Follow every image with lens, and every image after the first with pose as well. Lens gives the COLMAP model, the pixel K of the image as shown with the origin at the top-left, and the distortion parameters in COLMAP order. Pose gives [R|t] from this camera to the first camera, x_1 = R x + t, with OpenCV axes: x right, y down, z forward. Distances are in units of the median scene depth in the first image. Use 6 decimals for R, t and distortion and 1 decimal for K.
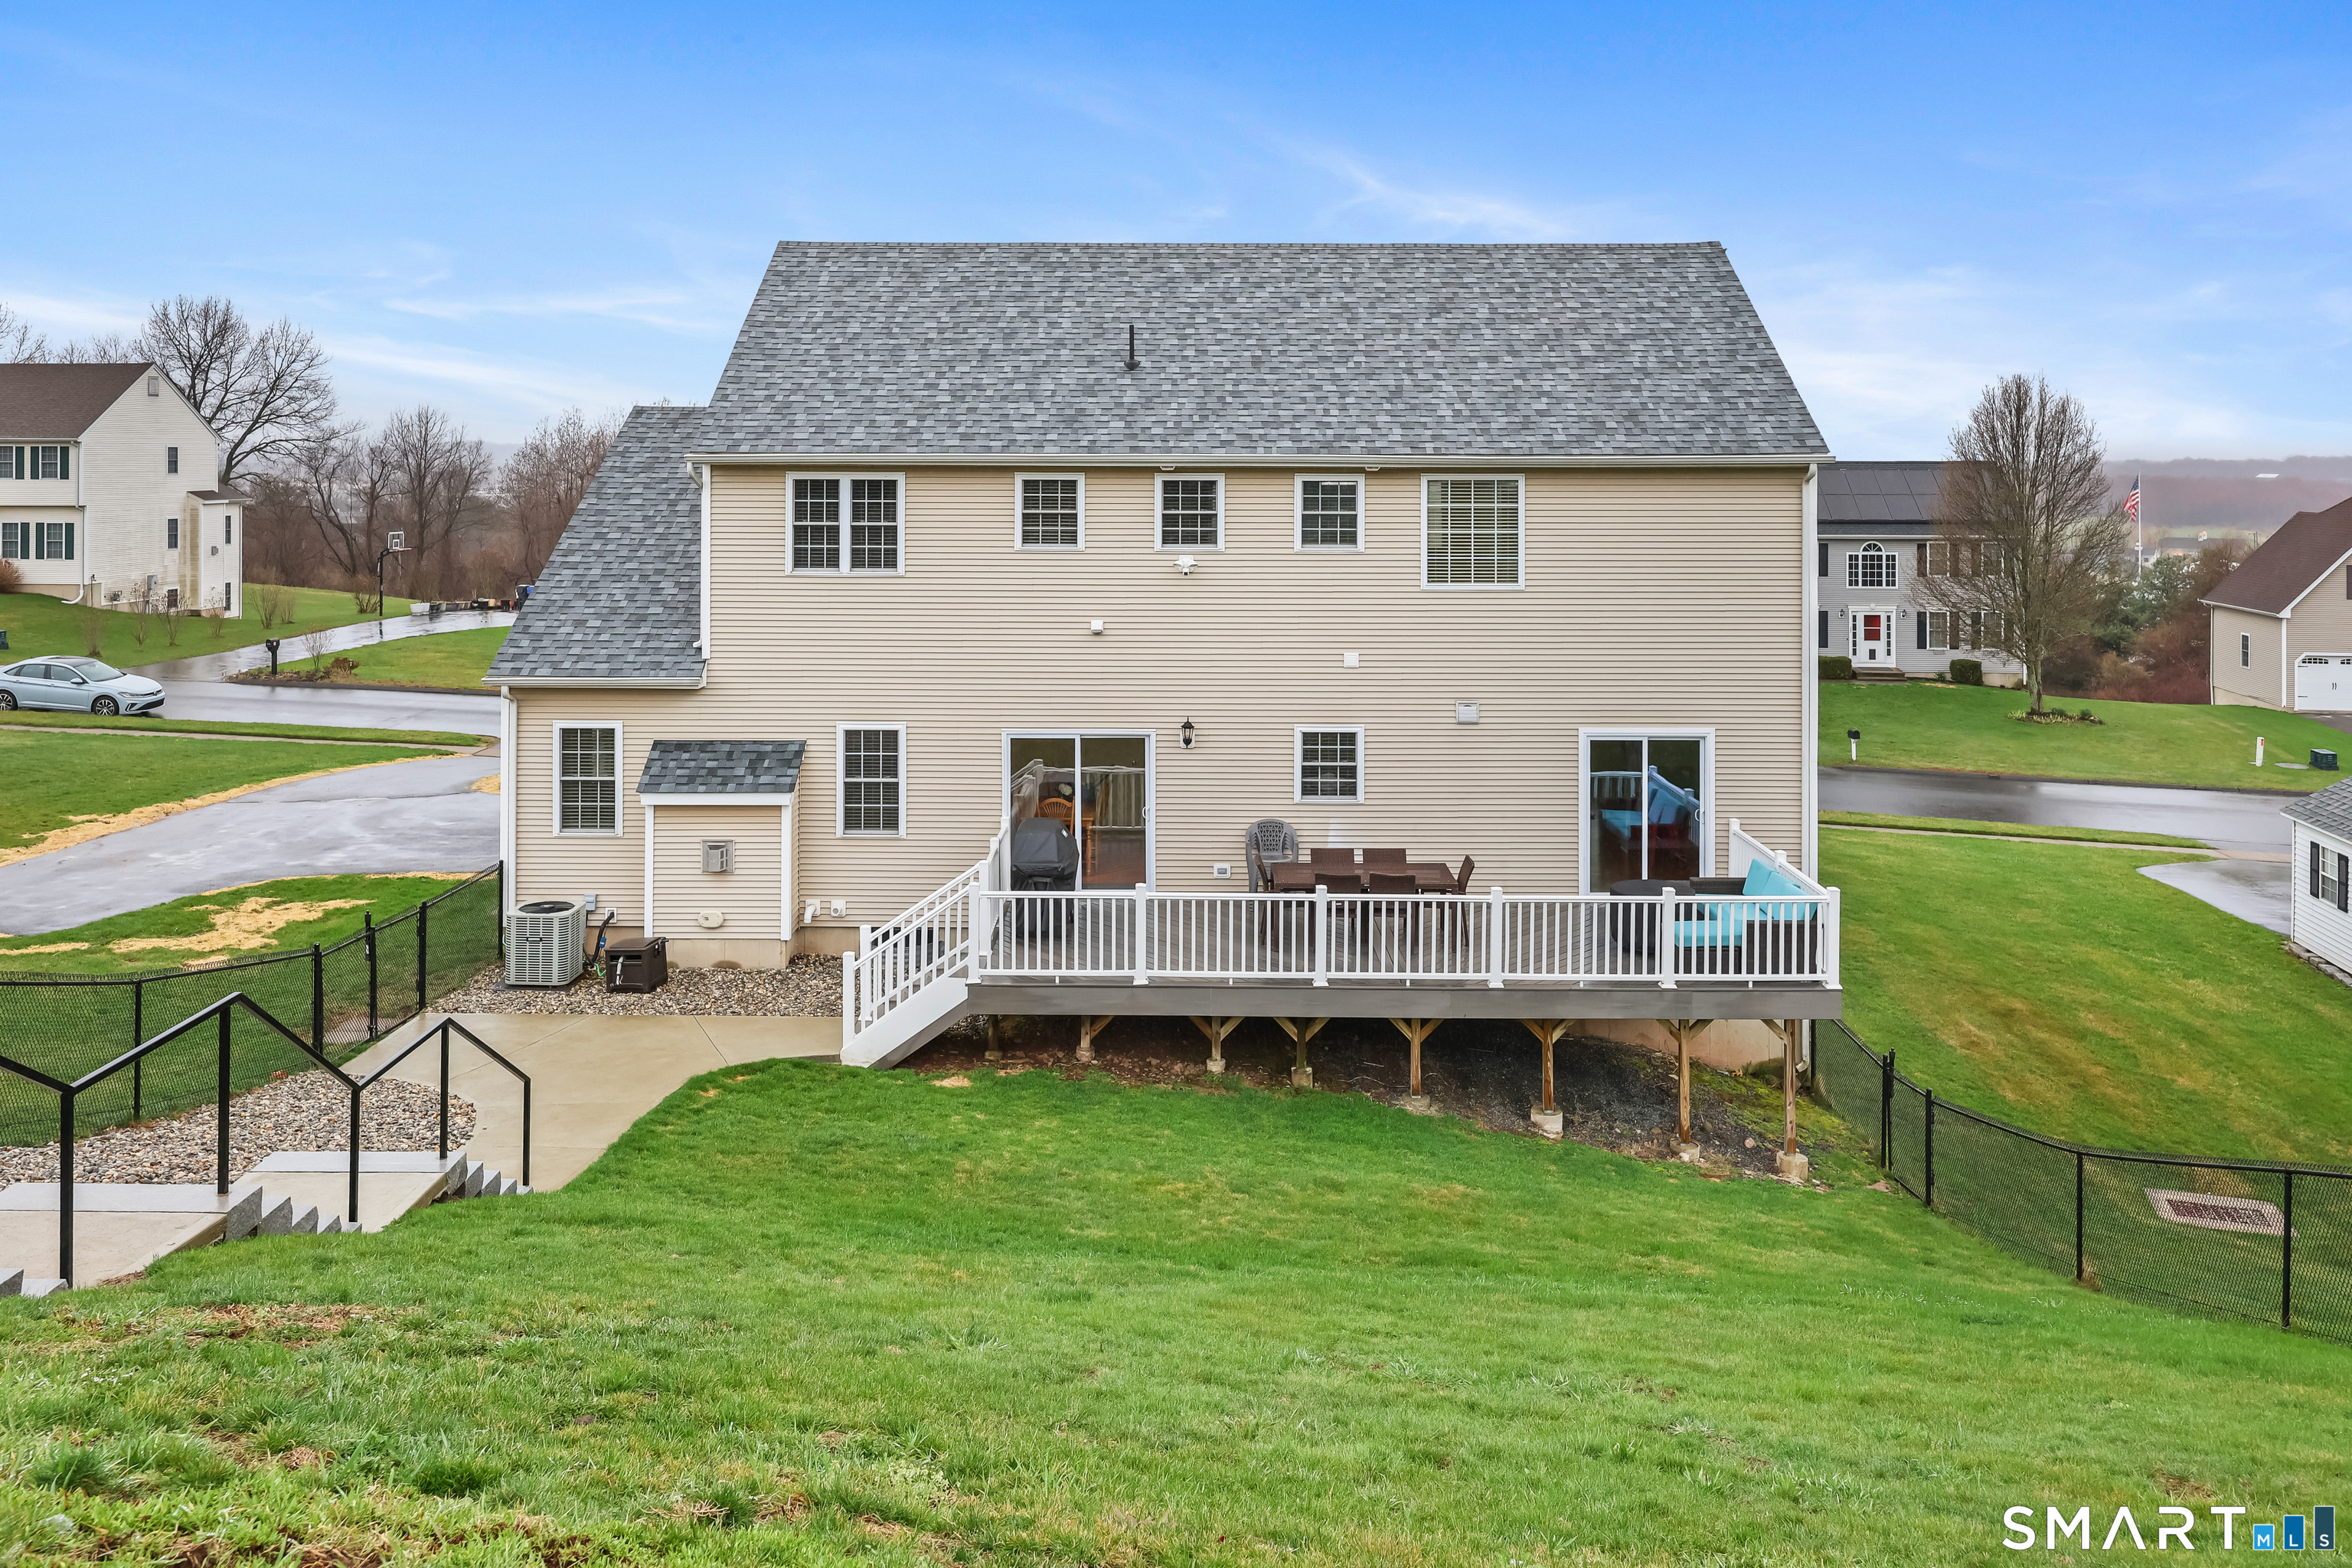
lens RADIAL K [[1861.2, 0, 1180.6], [0, 1861.2, 445.7], [0, 0, 1]] dist [-0.005107, -0.012459]
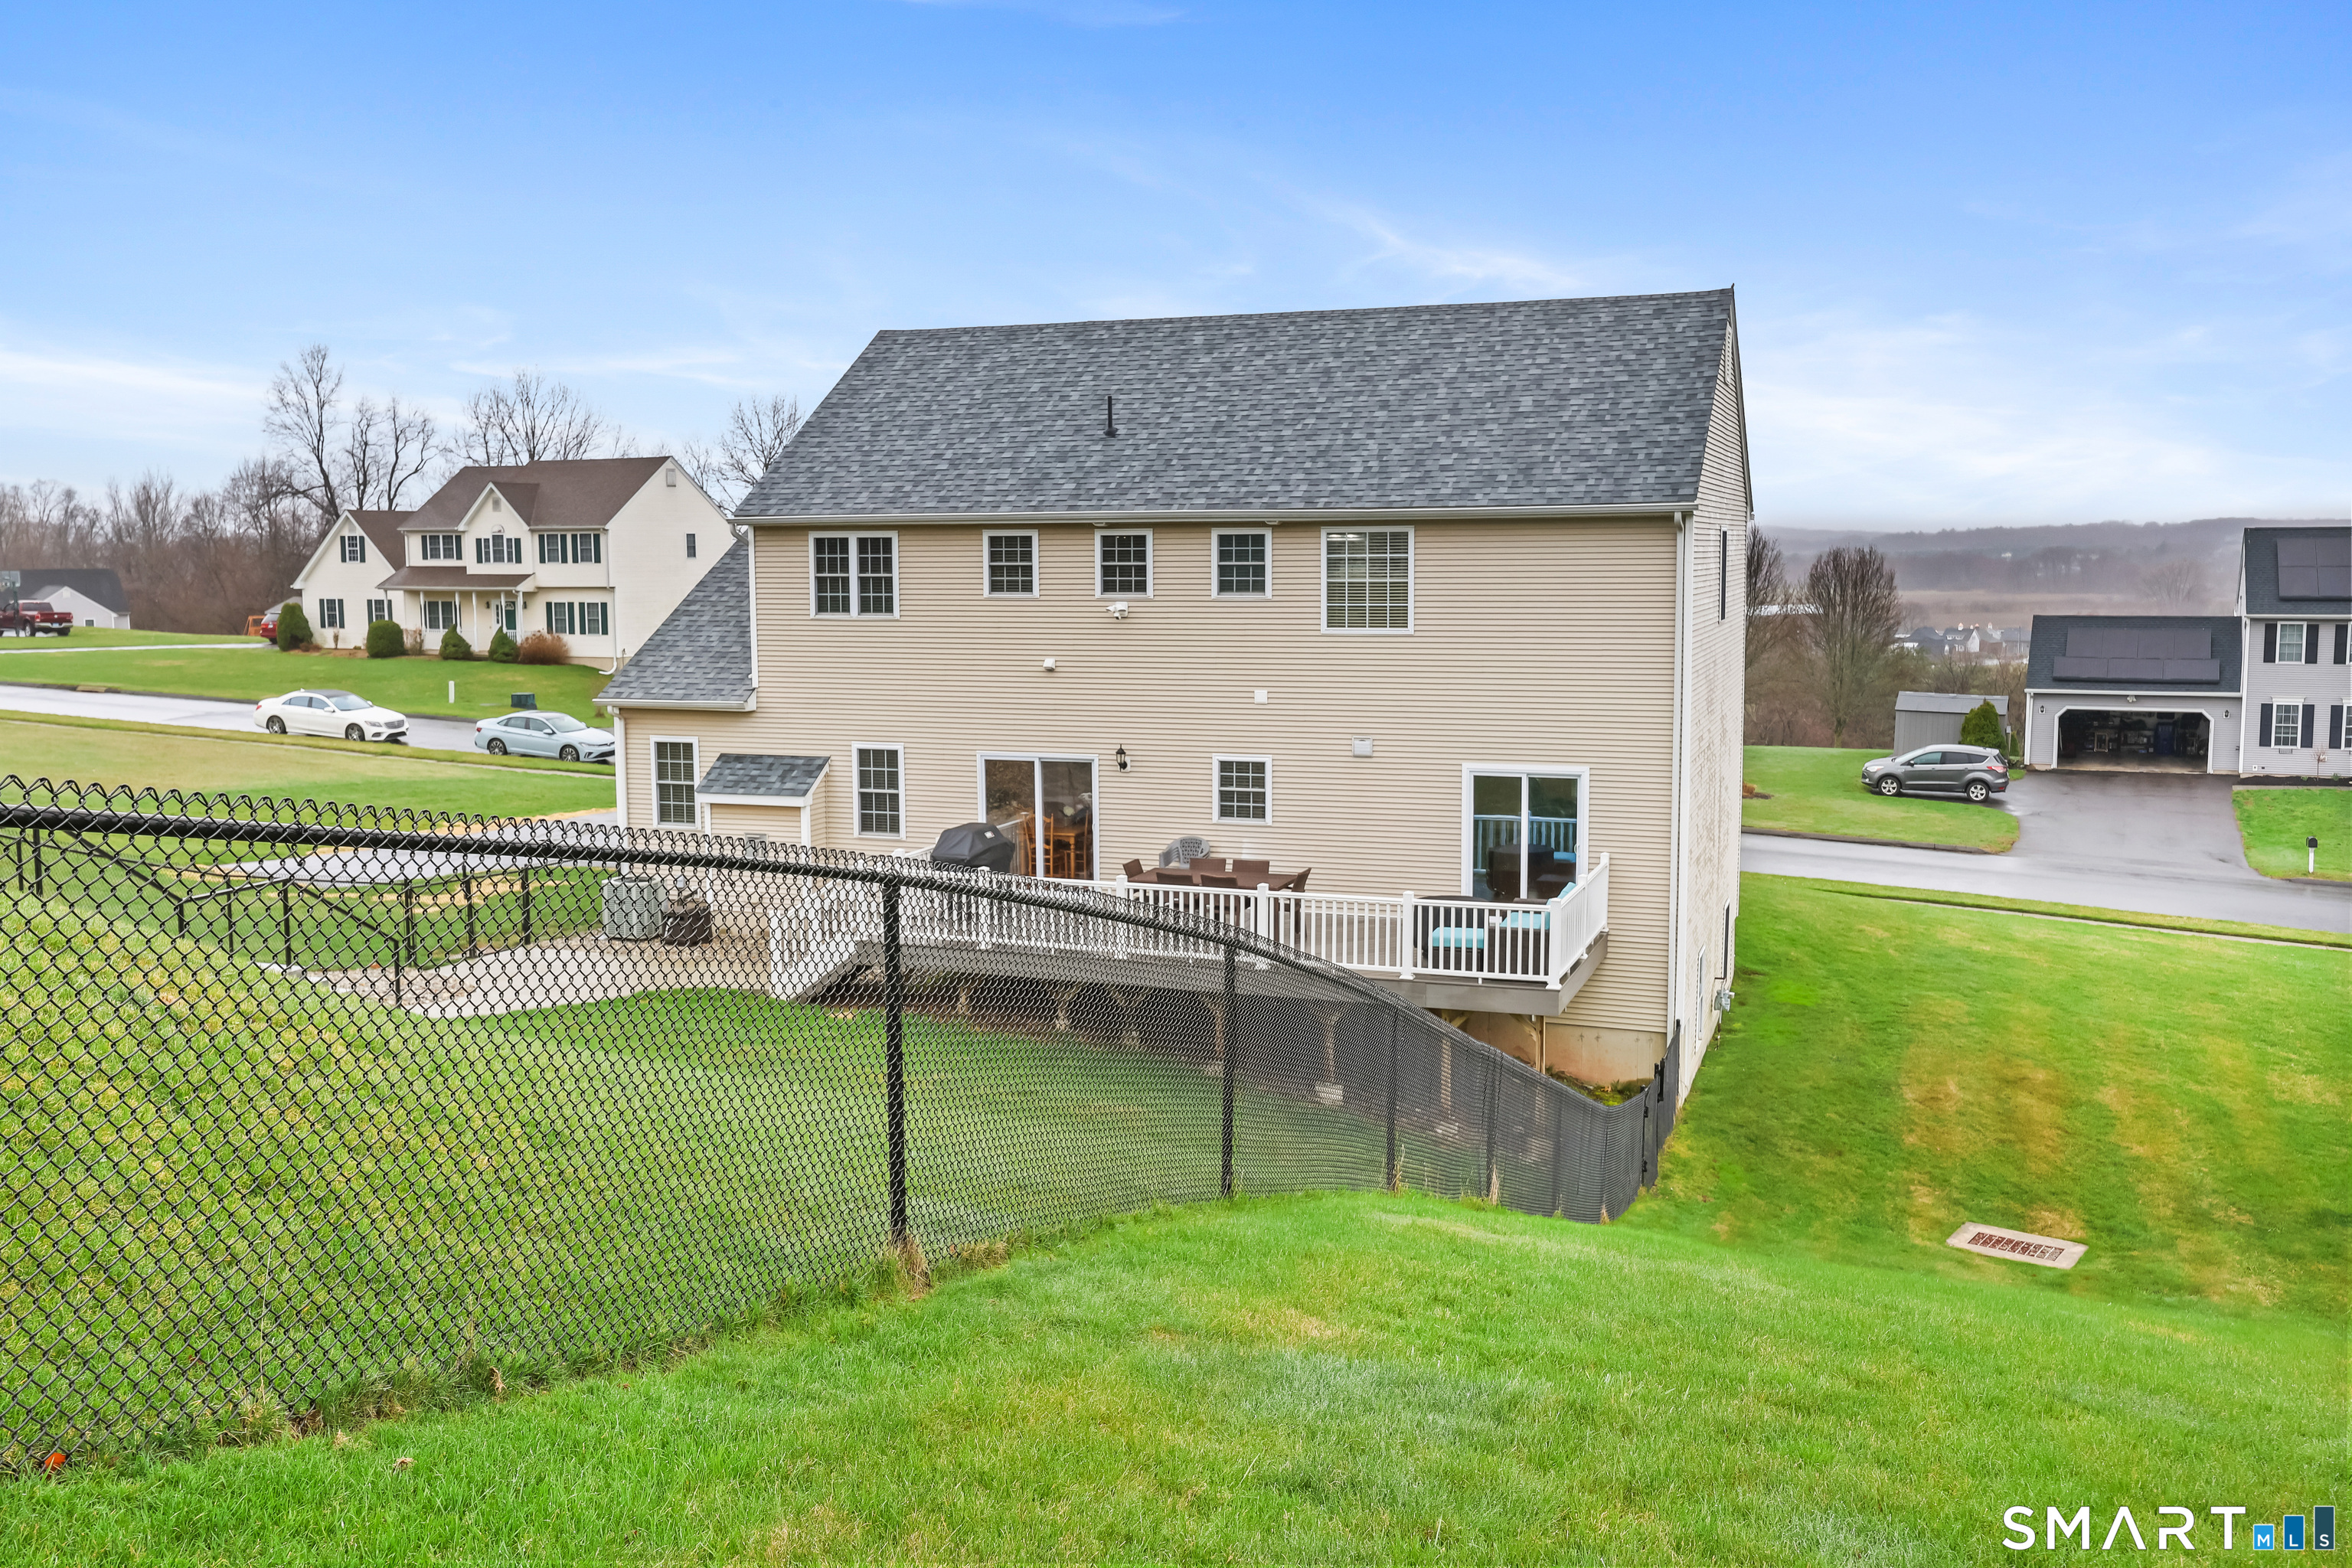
lens RADIAL K [[2046.8, 0, 1168.2], [0, 2046.8, 791.7], [0, 0, 1]] dist [-0.012057, -0.003318]
pose [[0.940403, 0.031859, -0.338567, 0.453241], [0.010905, 0.992265, 0.123661, 0.019796], [0.339888, -0.119984, 0.932781, -0.162213]]
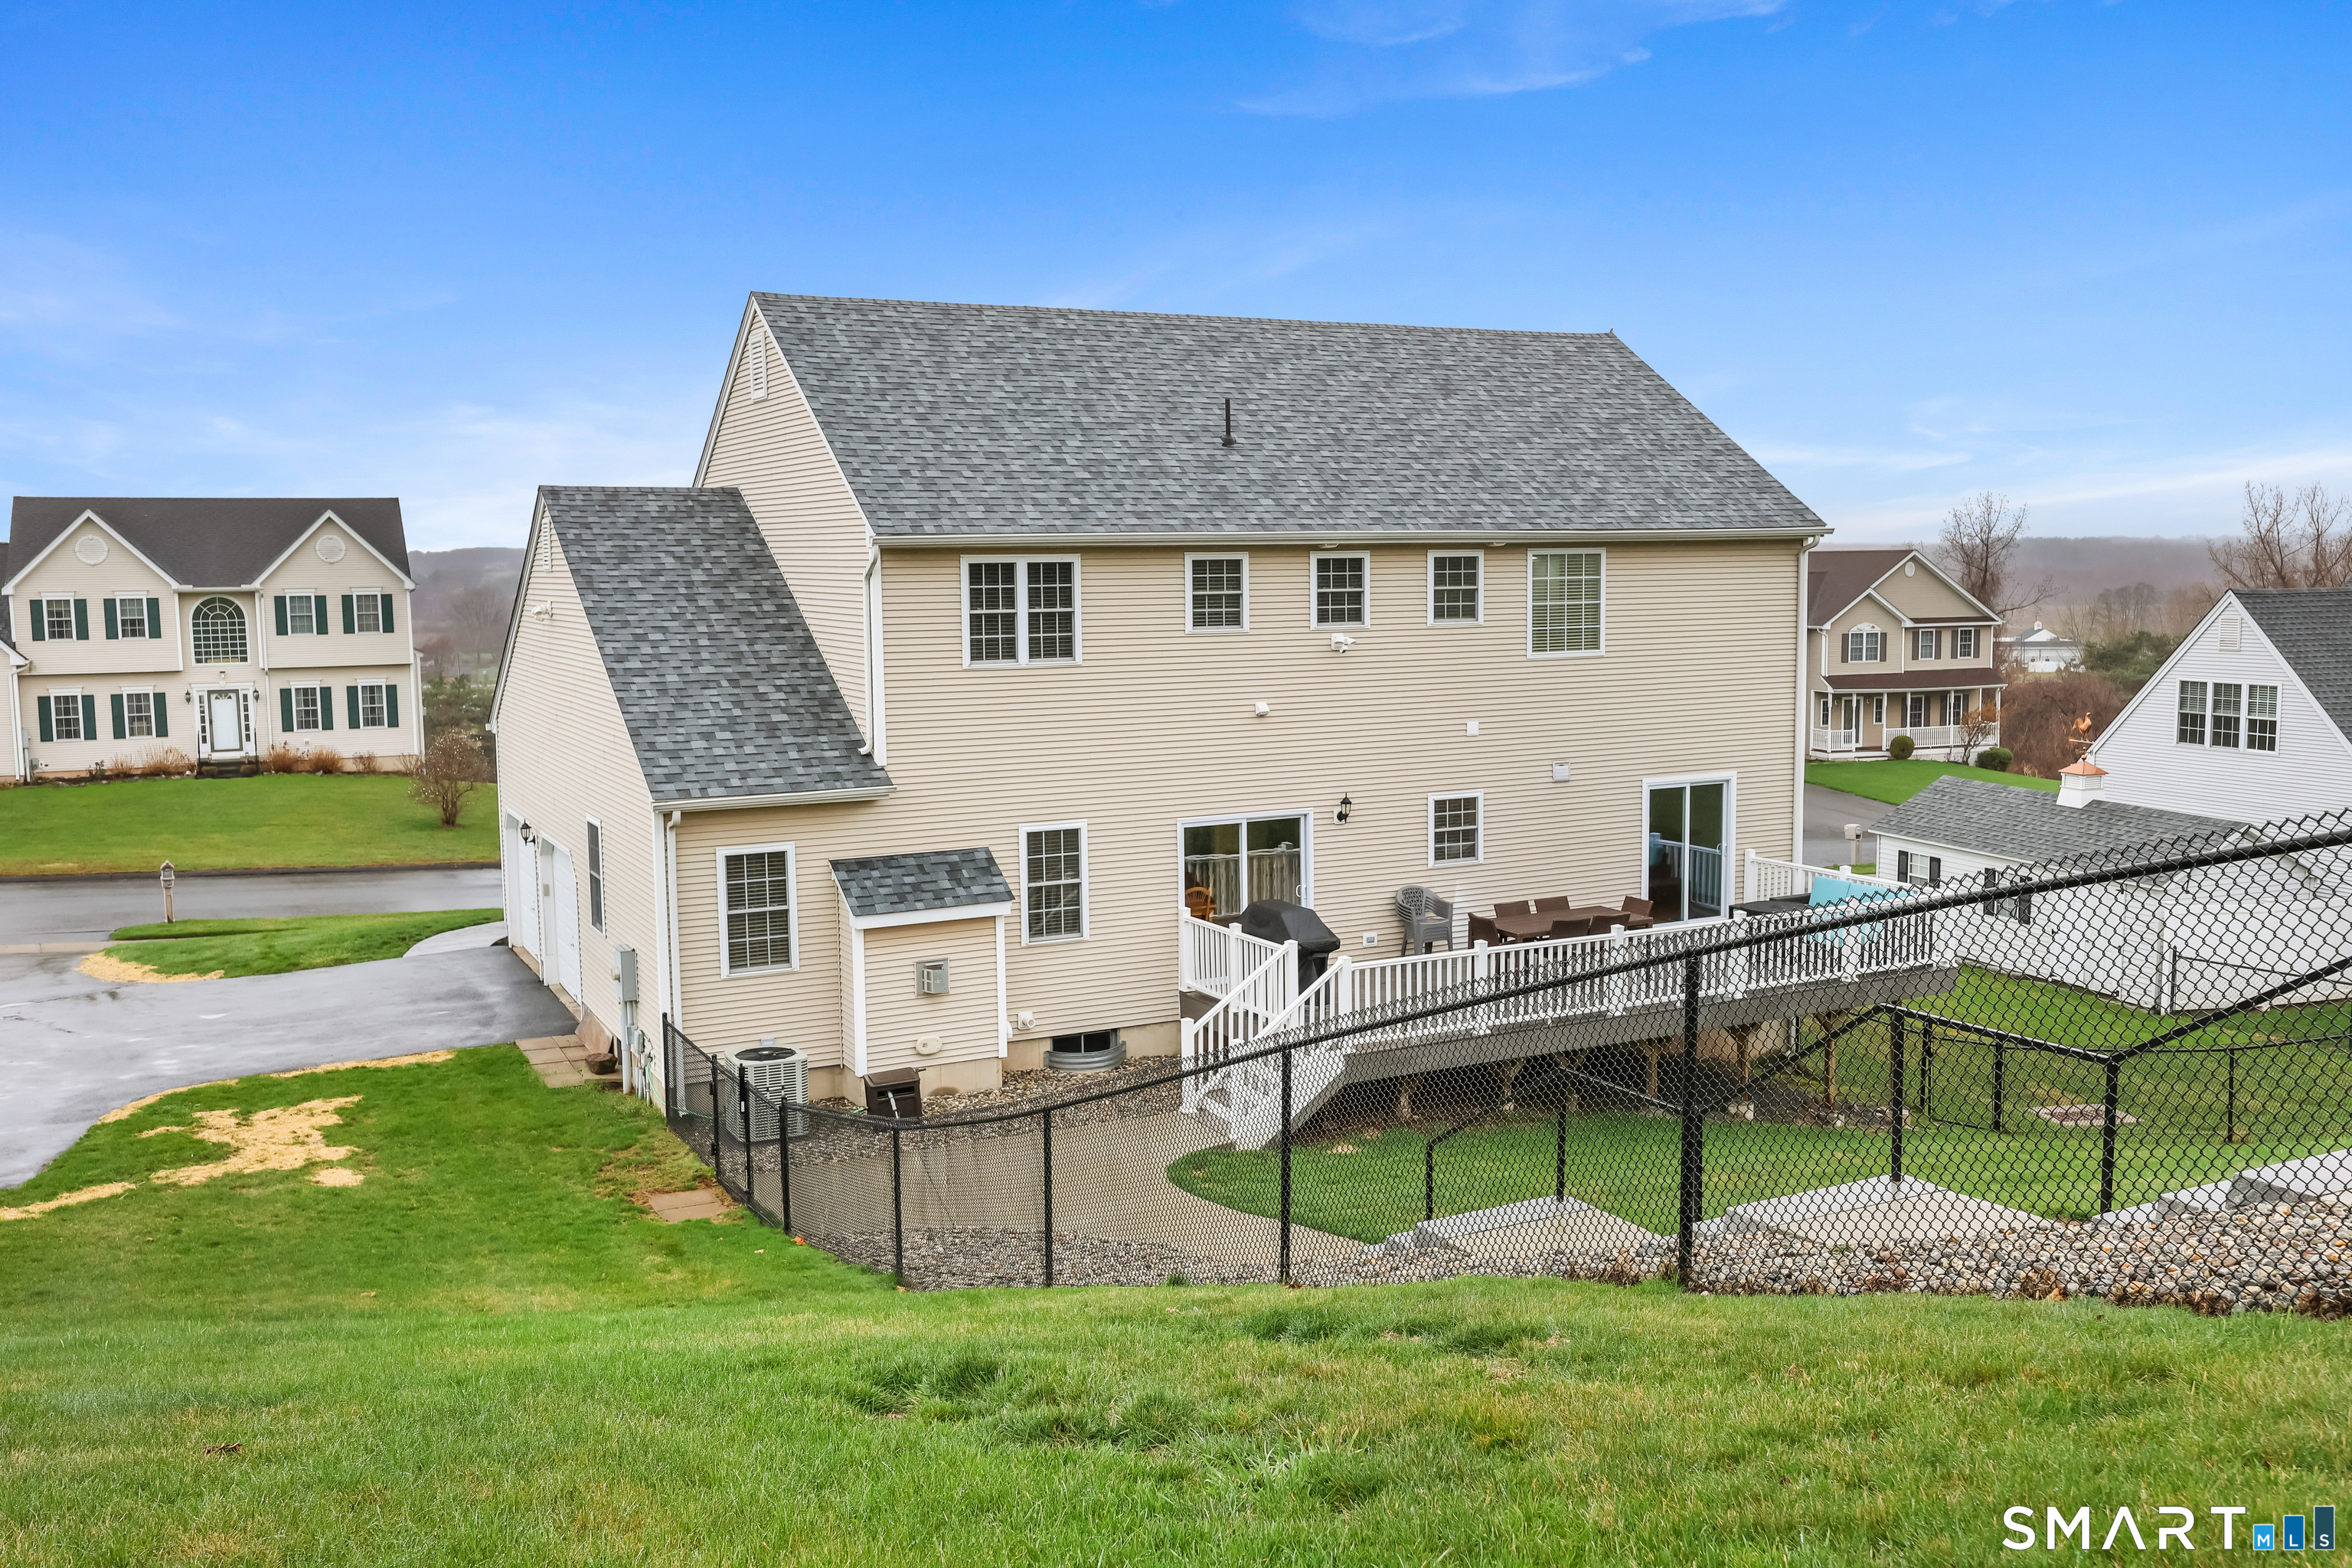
lens RADIAL K [[2012.8, 0, 1168.6], [0, 2012.8, 777.6], [0, 0, 1]] dist [0.004268, 0.006293]
pose [[0.885379, -0.064371, 0.460392, -0.581543], [0.012814, 0.993370, 0.114247, 0.010943], [-0.464694, -0.095253, 0.880333, 0.080016]]
